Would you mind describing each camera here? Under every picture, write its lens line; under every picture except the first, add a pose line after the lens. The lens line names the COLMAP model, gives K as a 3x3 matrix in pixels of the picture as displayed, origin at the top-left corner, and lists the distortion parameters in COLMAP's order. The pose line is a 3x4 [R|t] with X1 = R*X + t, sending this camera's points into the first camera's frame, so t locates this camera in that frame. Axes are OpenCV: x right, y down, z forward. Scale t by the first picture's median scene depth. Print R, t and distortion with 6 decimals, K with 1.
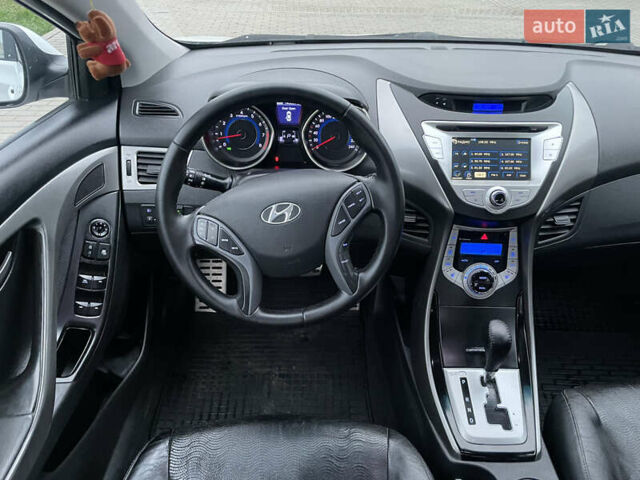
lens RADIAL K [[486.1, 0, 313.9], [0, 486.1, 232.6], [0, 0, 1]] dist [0.088780, -0.106940]
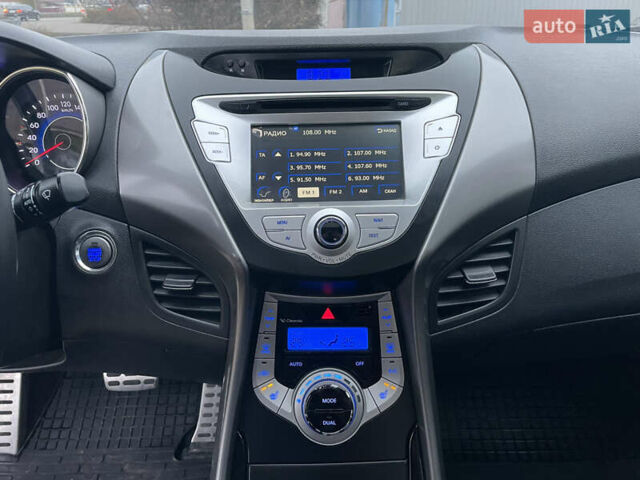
lens RADIAL K [[486.1, 0, 313.9], [0, 486.1, 232.6], [0, 0, 1]] dist [0.088780, -0.106940]
pose [[0.999118, -0.041895, -0.002674, 0.343695], [0.040823, 0.984451, -0.170852, 0.011303], [0.009790, 0.170592, 0.985293, 0.503355]]
